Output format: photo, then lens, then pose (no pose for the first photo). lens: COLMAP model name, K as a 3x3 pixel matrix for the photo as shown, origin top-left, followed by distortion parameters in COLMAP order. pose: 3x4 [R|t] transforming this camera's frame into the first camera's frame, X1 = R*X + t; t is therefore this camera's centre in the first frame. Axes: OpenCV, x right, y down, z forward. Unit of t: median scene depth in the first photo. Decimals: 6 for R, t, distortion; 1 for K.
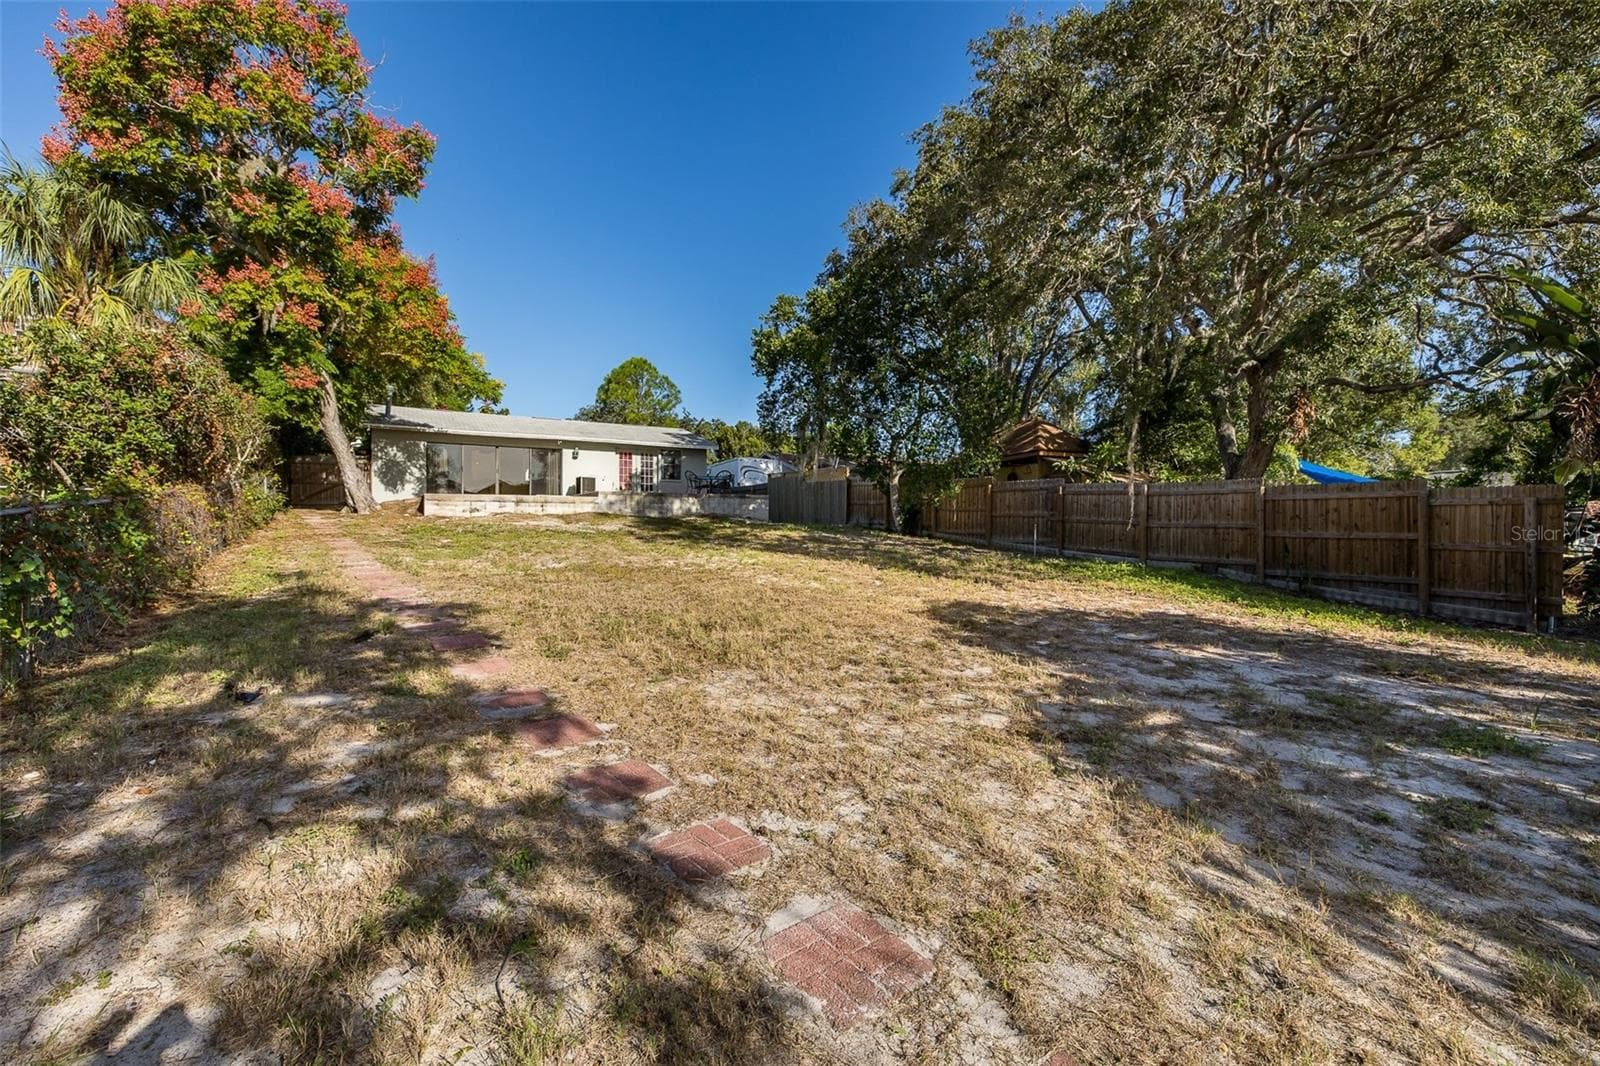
lens RADIAL K [[694.3, 0, 800.0], [0, 694.3, 533.0], [0, 0, 1]] dist [-0.000827, 0.000312]
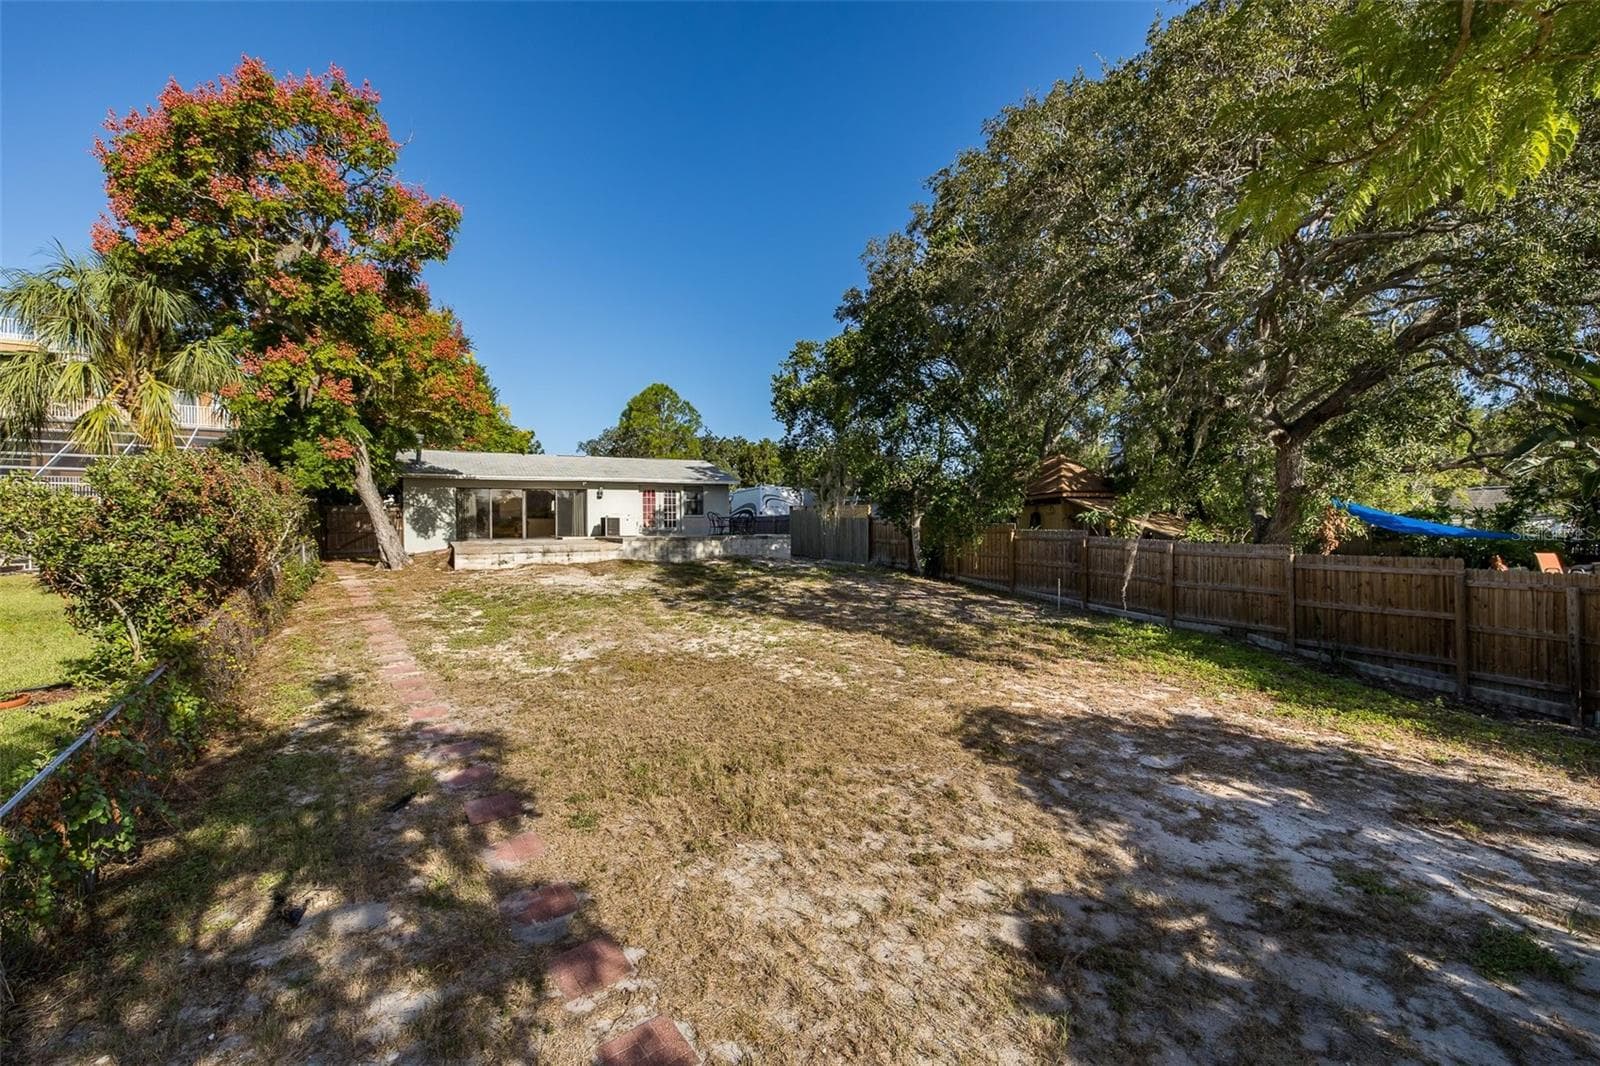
lens RADIAL K [[695.0, 0, 798.0], [0, 695.0, 528.0], [0, 0, 1]] dist [-0.000030, -0.000180]
pose [[0.999243, -0.014637, -0.036043, 0.002641], [0.014405, 0.999874, -0.006670, -0.081775], [0.036136, 0.006146, 0.999328, -0.006844]]
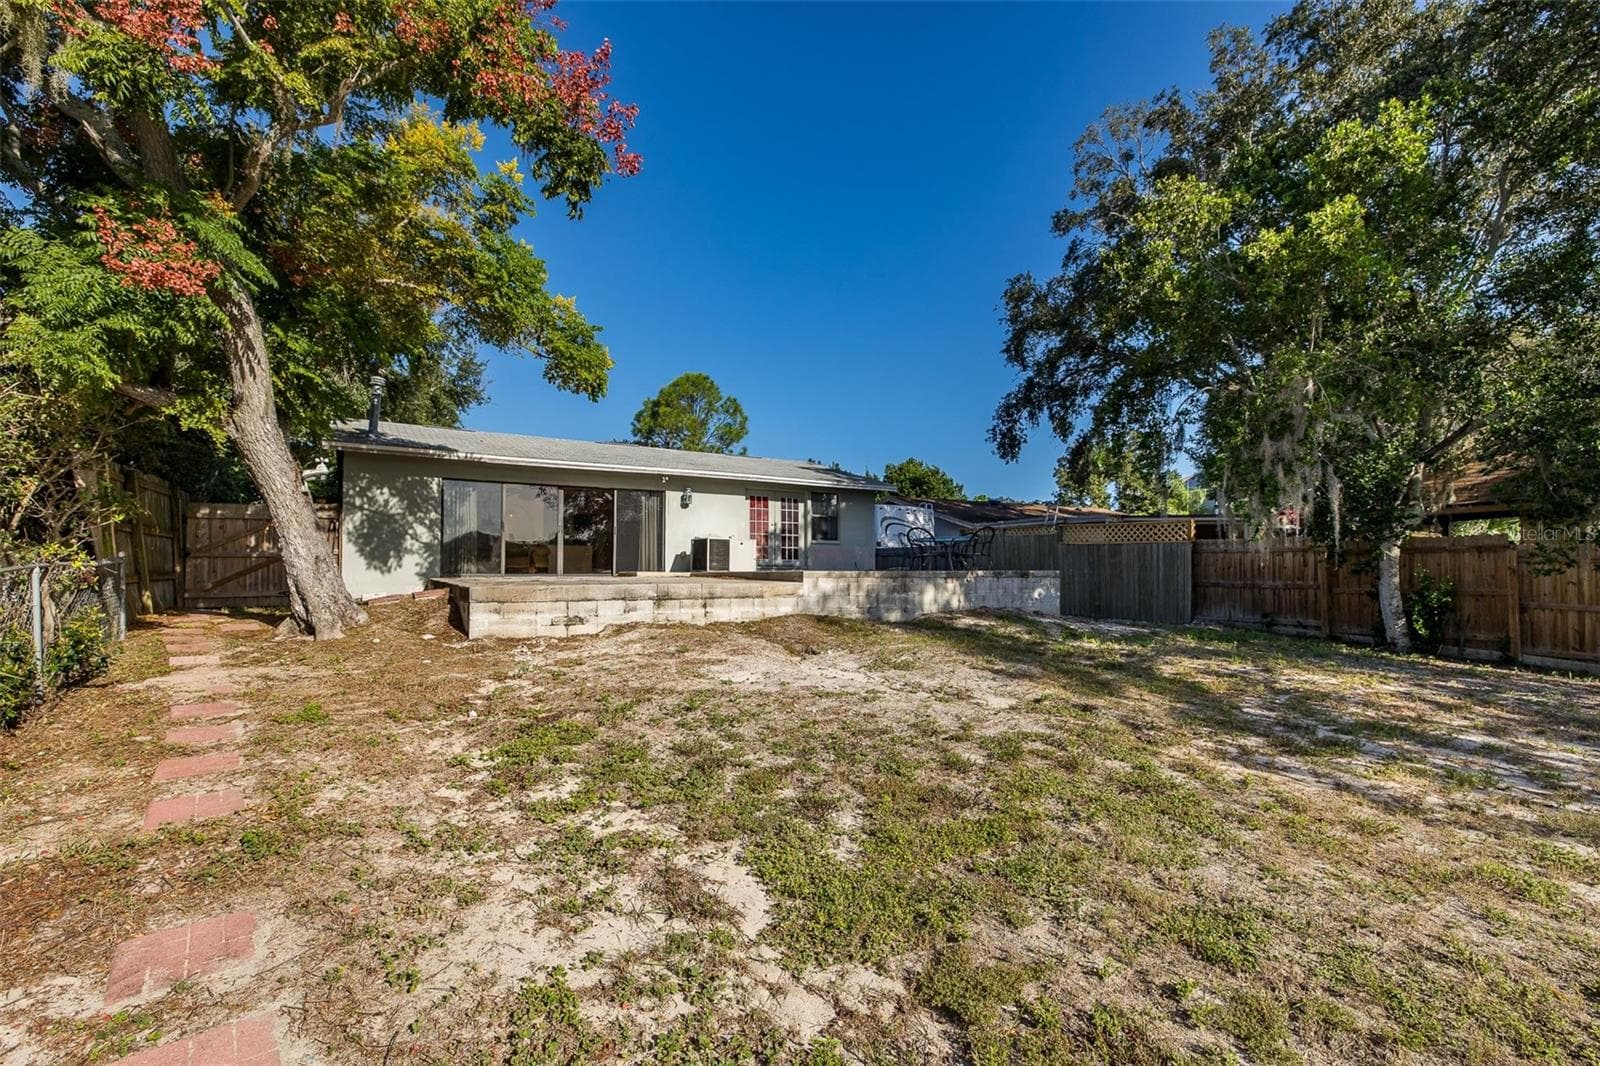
lens RADIAL K [[703.9, 0, 753.0], [0, 703.9, 545.7], [0, 0, 1]] dist [-0.002937, -0.000980]
pose [[0.999924, -0.008210, -0.009149, -0.407056], [0.007689, 0.998425, -0.055565, -0.064195], [0.009591, 0.055490, 0.998413, 0.636494]]
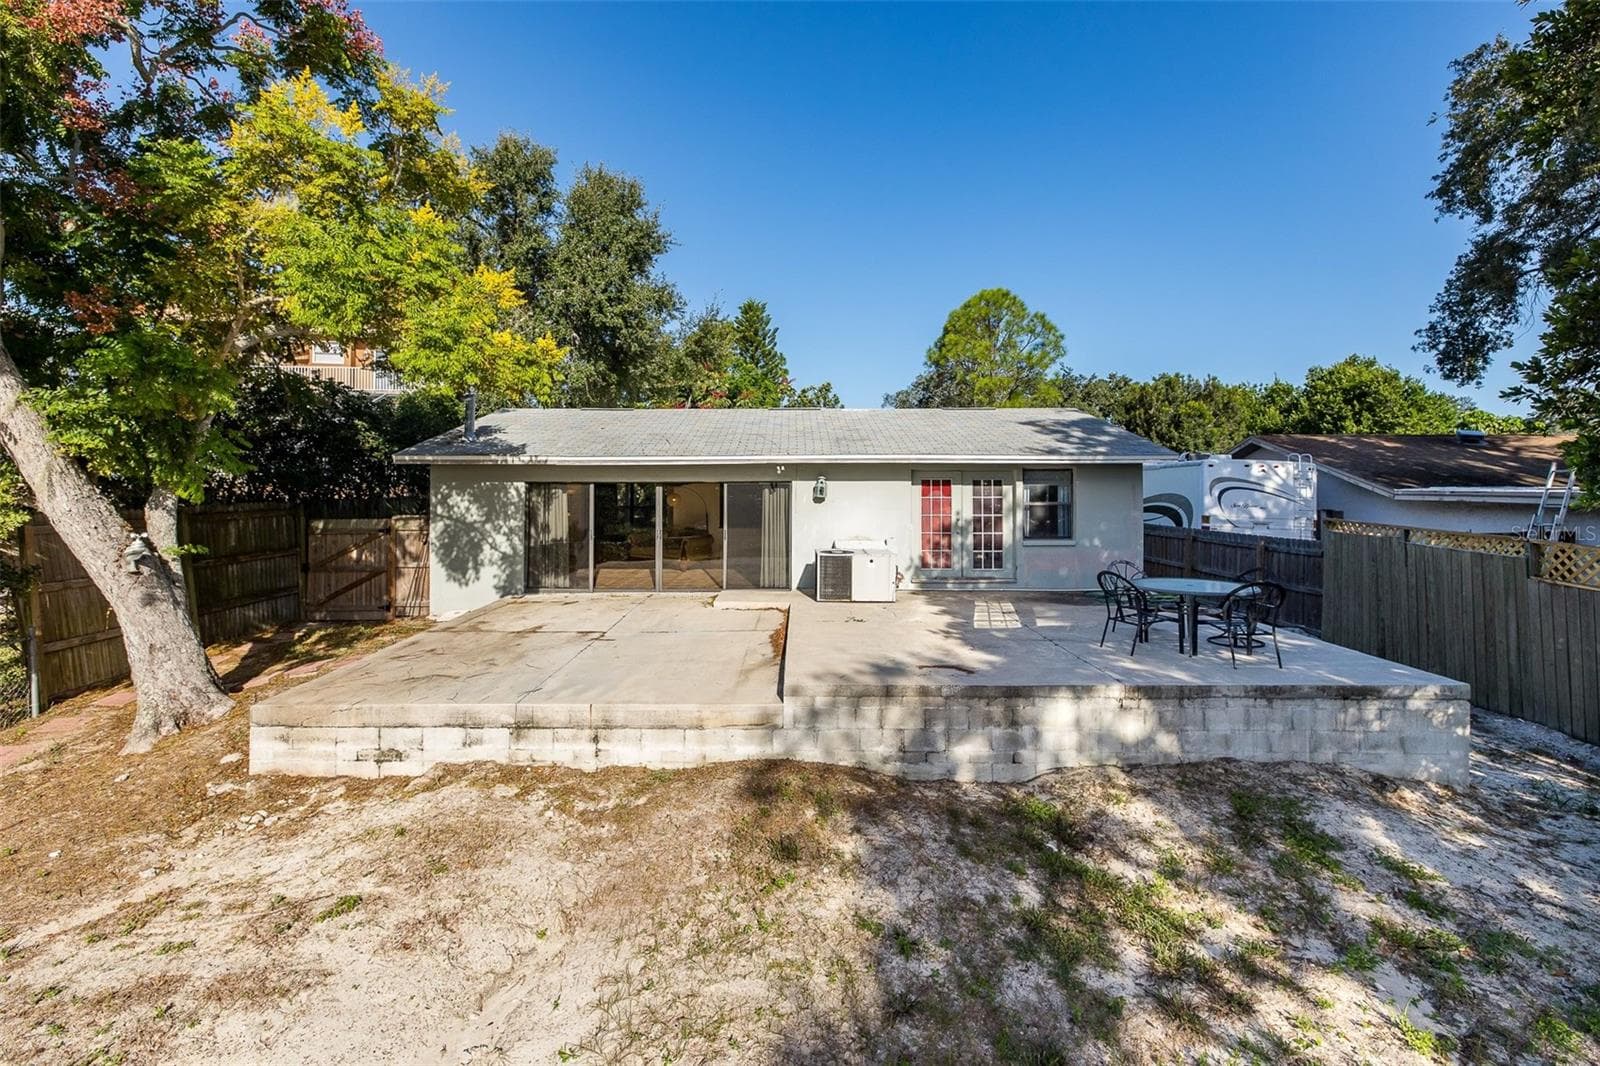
lens RADIAL K [[693.1, 0, 793.9], [0, 693.1, 466.3], [0, 0, 1]] dist [-0.001113, -0.000795]
pose [[0.860602, -0.015445, -0.509045, -0.177689], [-0.002558, 0.999396, -0.034647, -0.177324], [0.509272, 0.031120, 0.860043, 0.956024]]
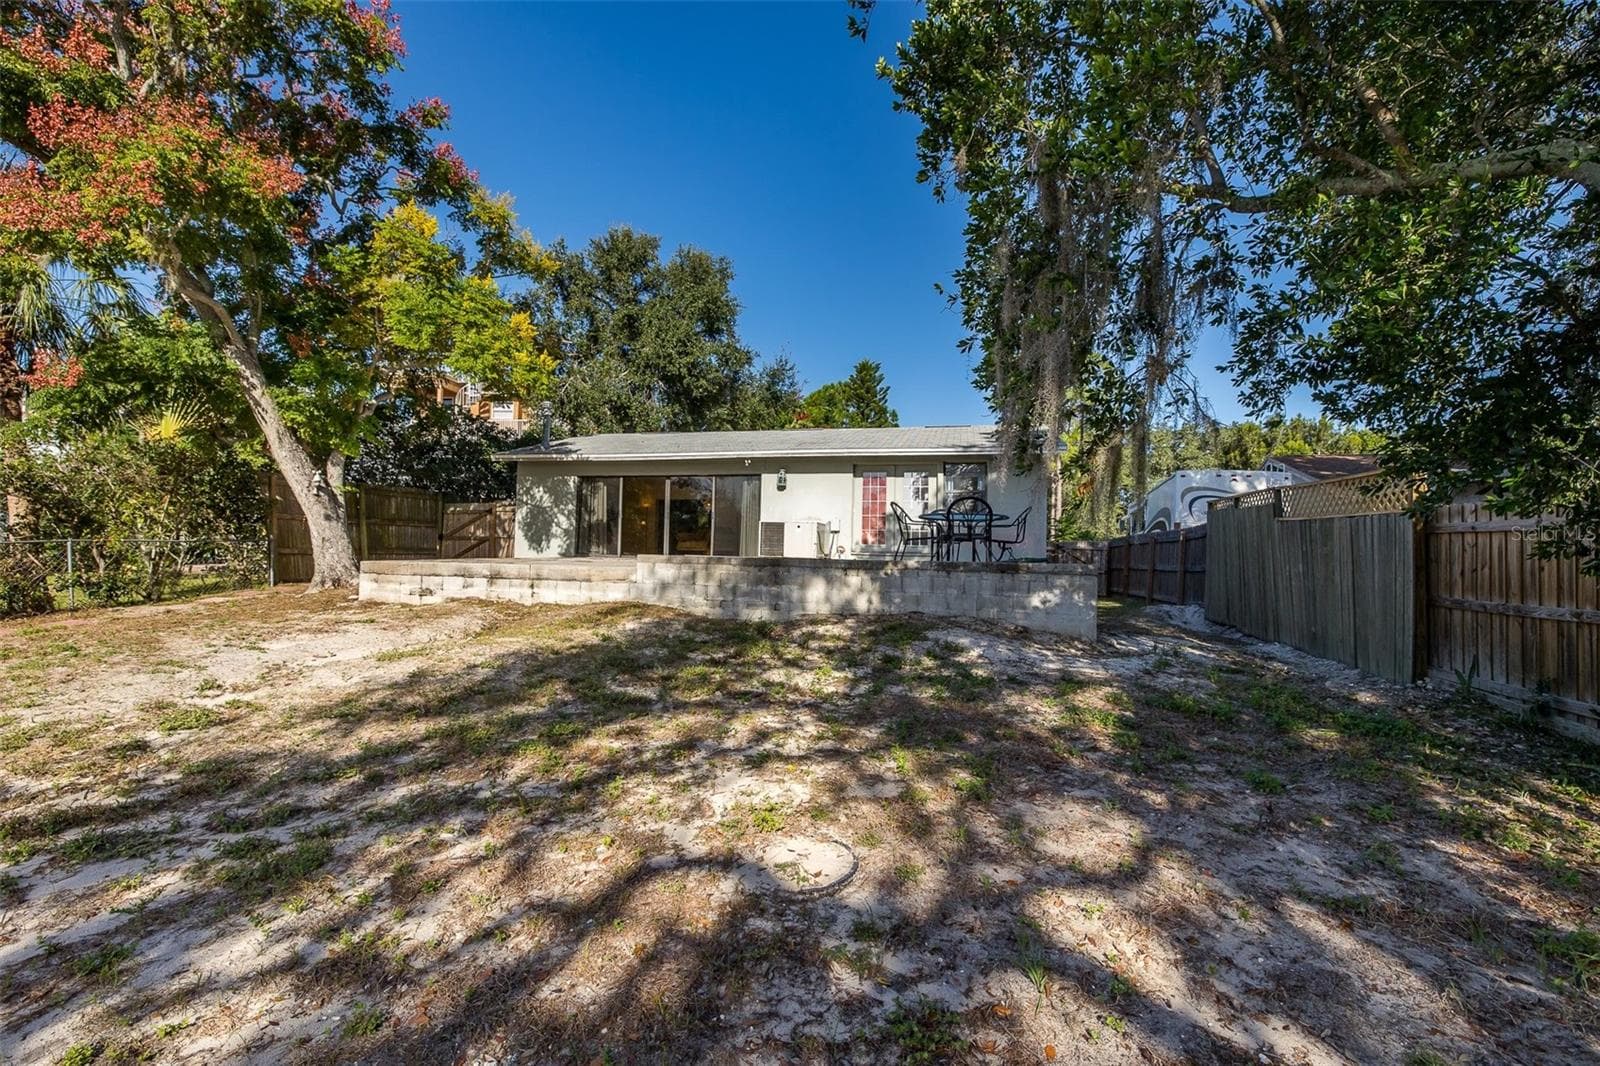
lens RADIAL K [[695.0, 0, 798.0], [0, 695.0, 528.0], [0, 0, 1]] dist [-0.000030, -0.000180]
pose [[0.709958, -0.019149, -0.703984, 0.125440], [-0.028798, 0.998005, -0.056189, -0.070136], [0.703655, 0.060165, 0.707990, 0.955637]]
